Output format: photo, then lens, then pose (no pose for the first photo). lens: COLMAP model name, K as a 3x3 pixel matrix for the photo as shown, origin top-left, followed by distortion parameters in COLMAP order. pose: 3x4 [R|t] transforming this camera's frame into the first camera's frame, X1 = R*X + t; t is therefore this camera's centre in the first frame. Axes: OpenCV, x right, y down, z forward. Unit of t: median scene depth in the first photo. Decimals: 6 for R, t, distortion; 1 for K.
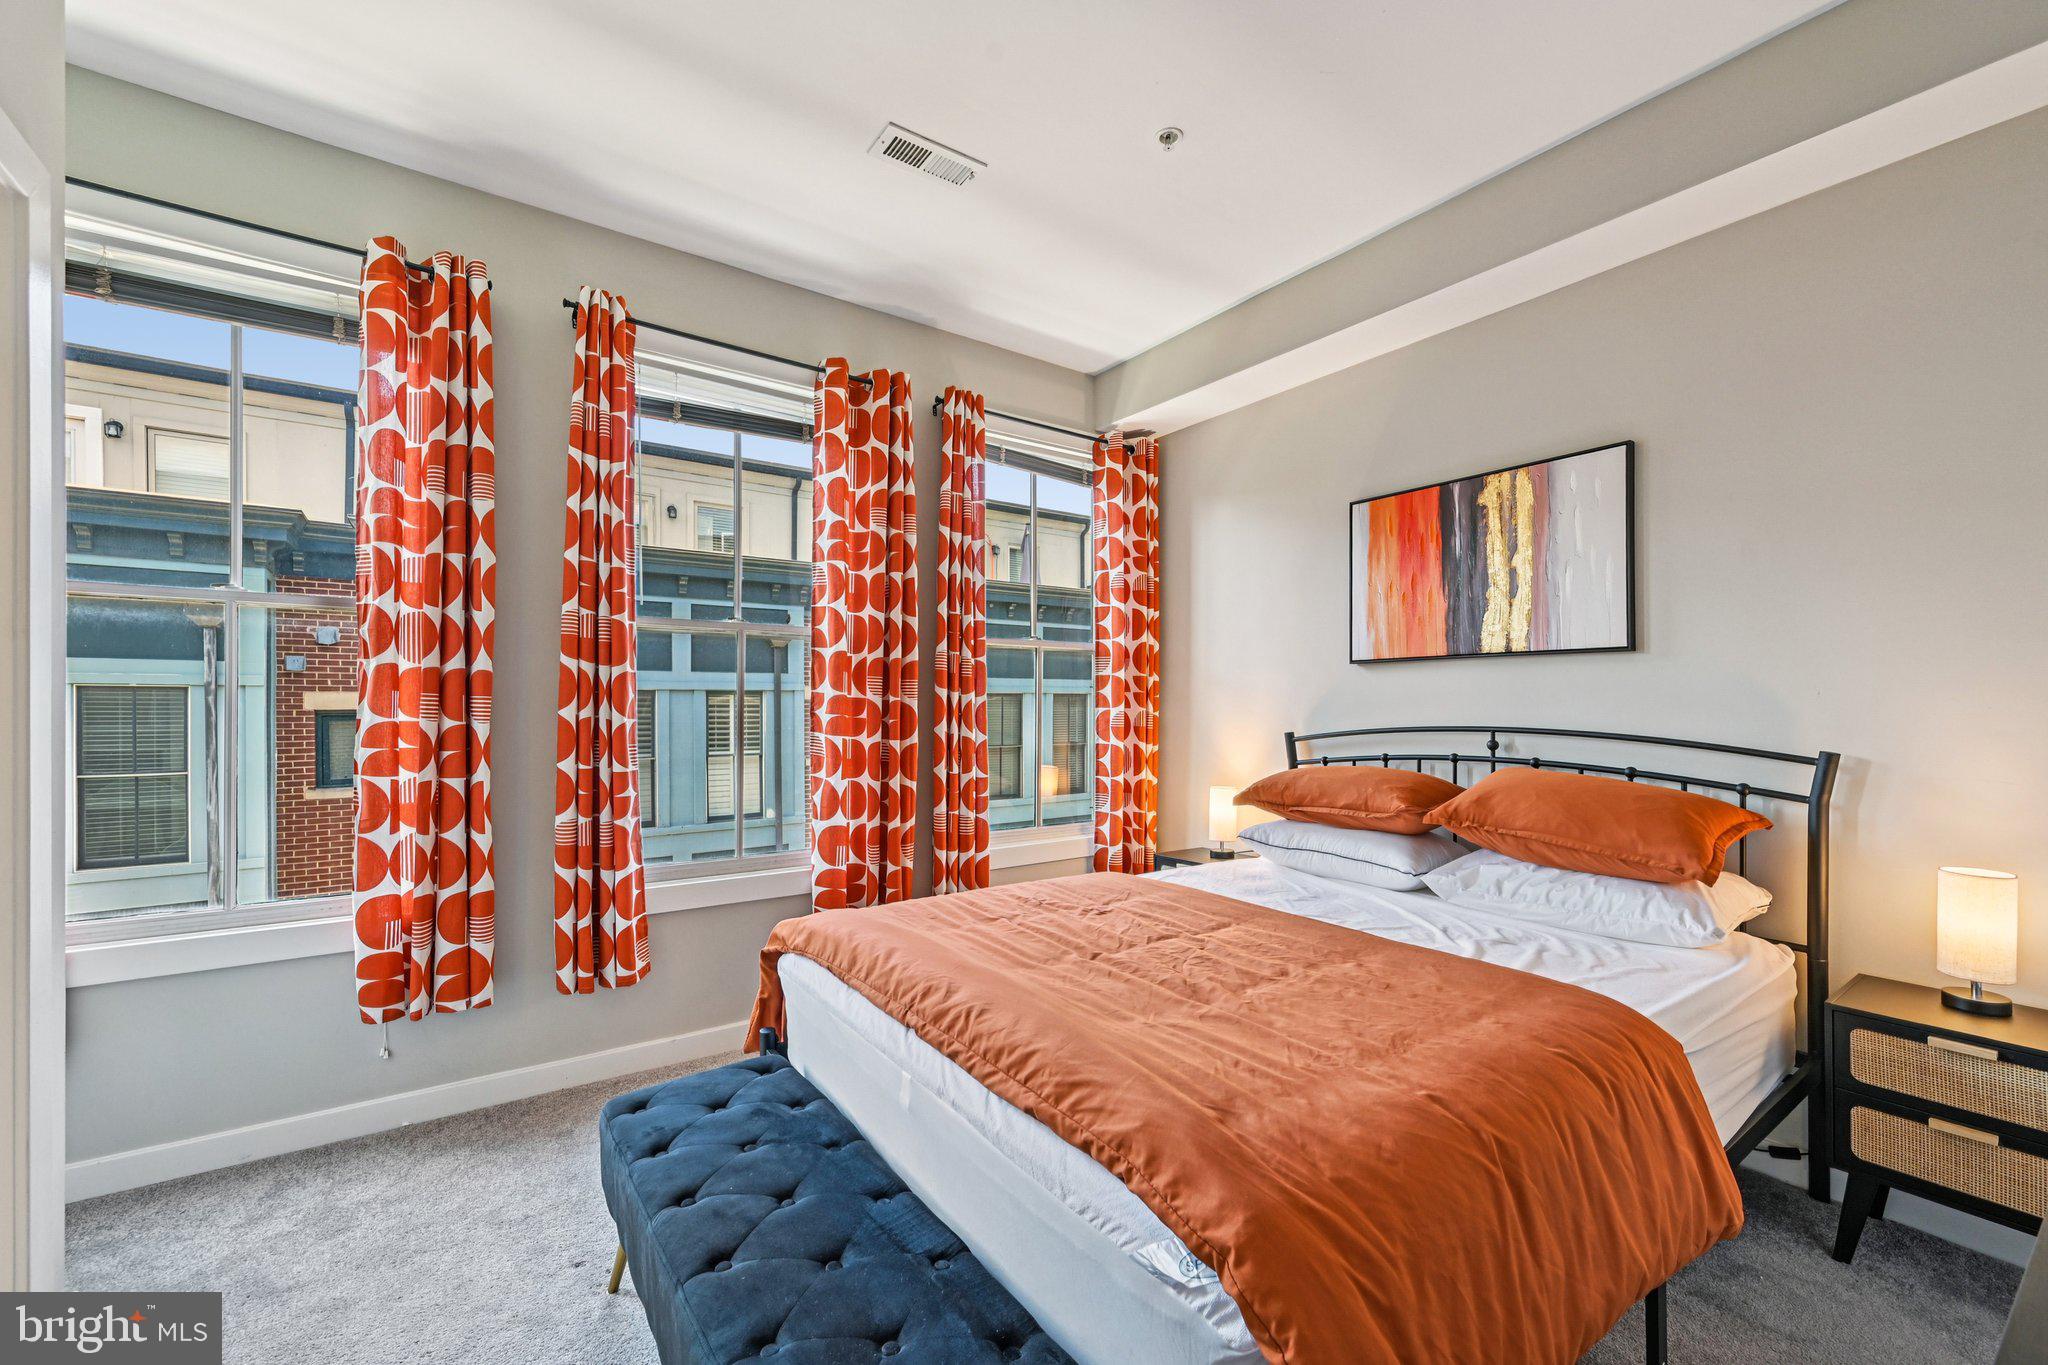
lens RADIAL K [[837.8, 0, 1026.6], [0, 837.8, 701.6], [0, 0, 1]] dist [0.000922, 0.000372]
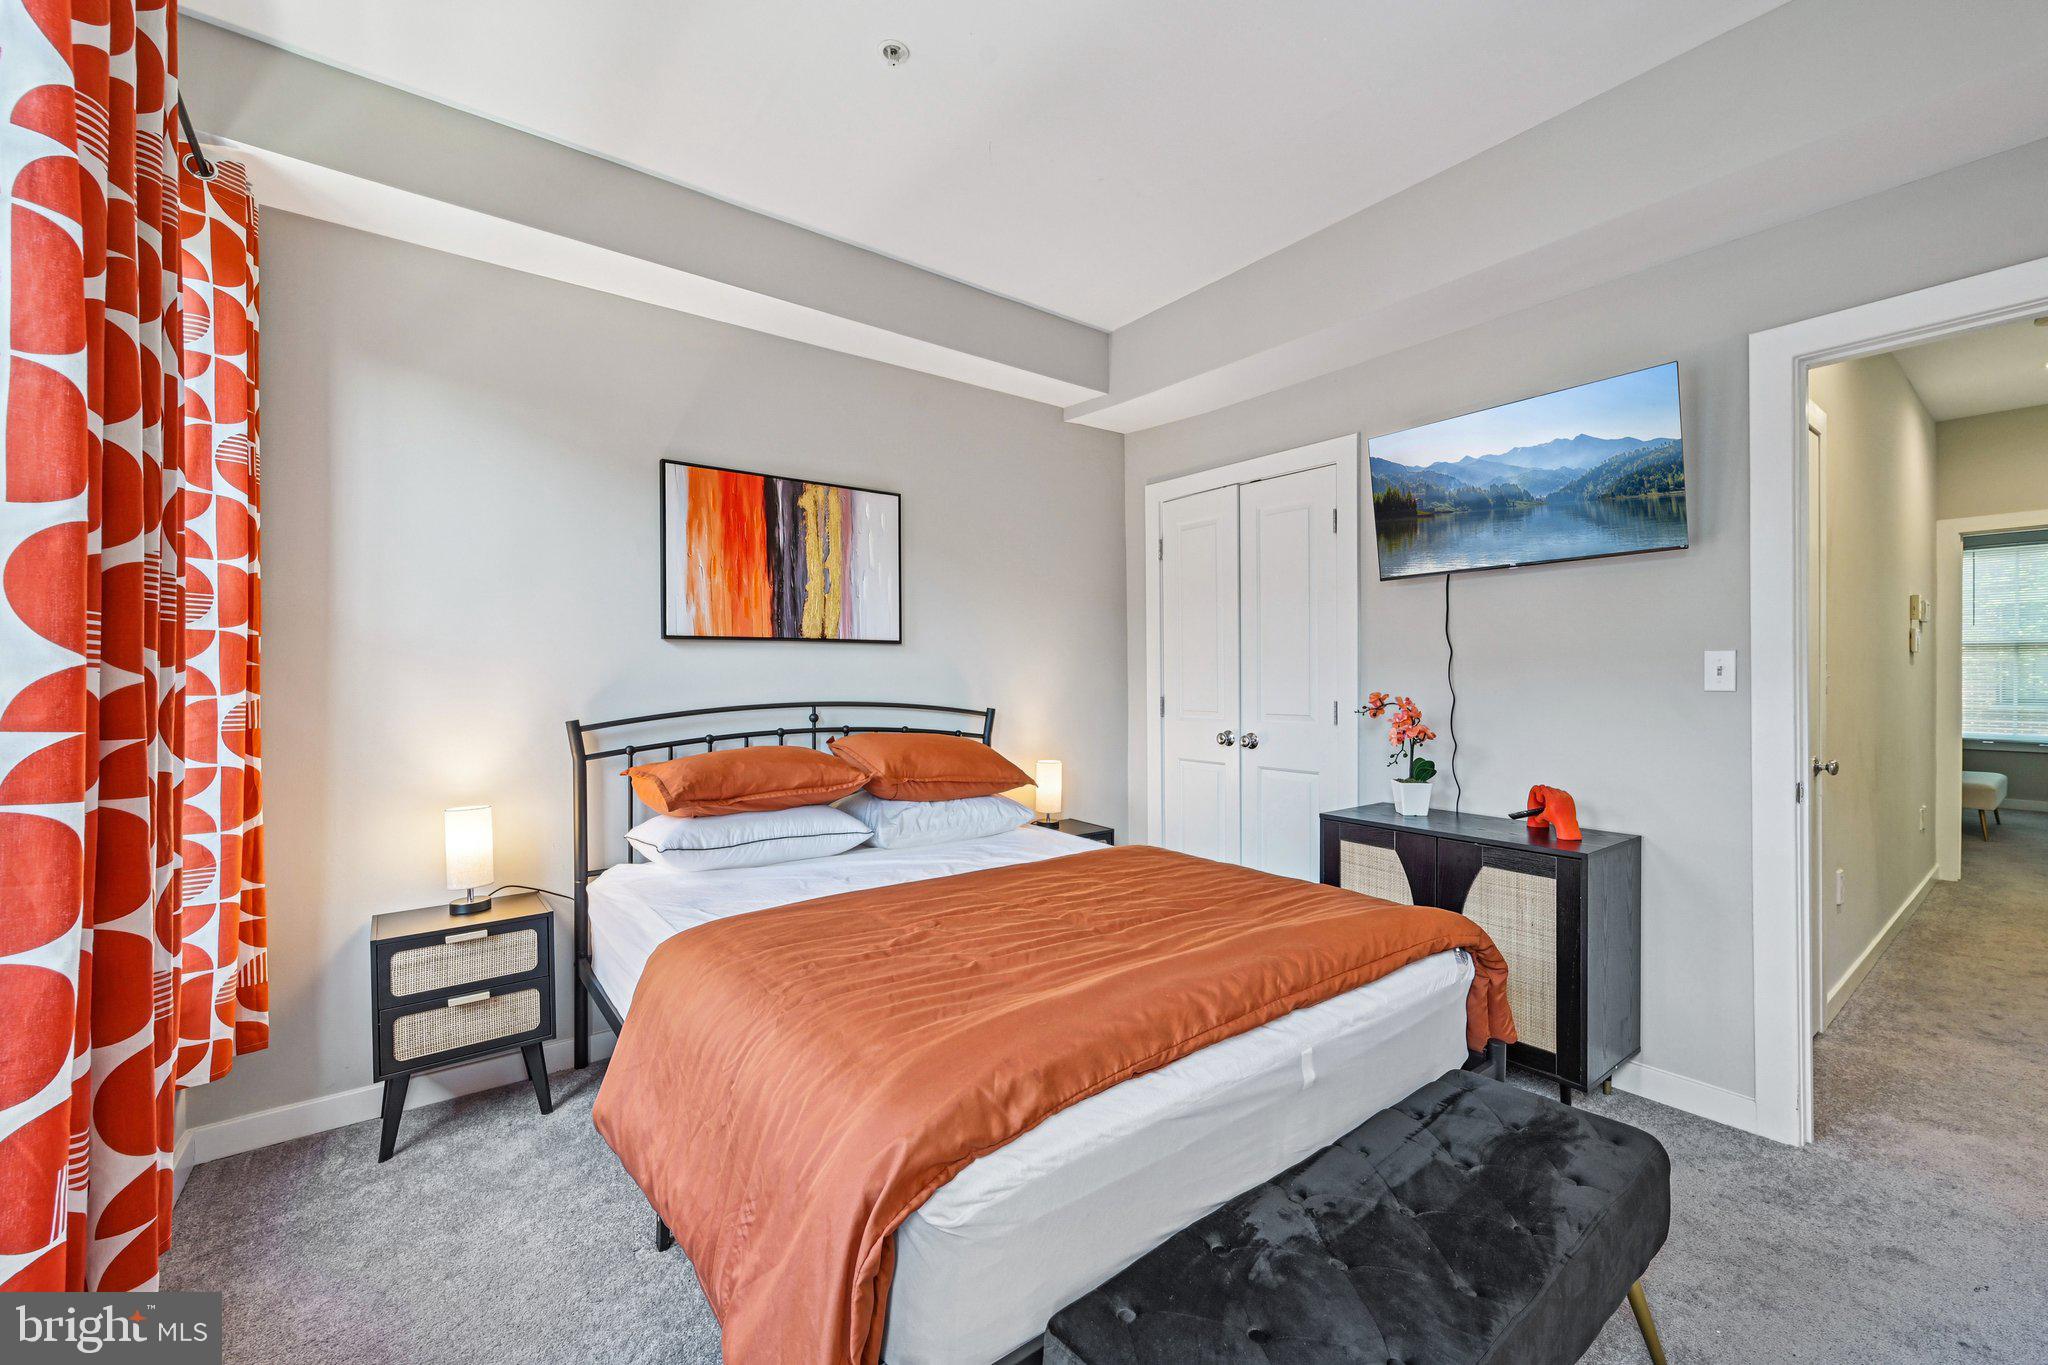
lens RADIAL K [[834.9, 0, 1028.8], [0, 834.9, 728.4], [0, 0, 1]] dist [-0.021656, 0.000078]
pose [[-0.061400, -0.070330, 0.995632, -0.609129], [-0.011425, 0.997499, 0.069758, -0.017166], [-0.998048, -0.007092, -0.062050, 0.744755]]
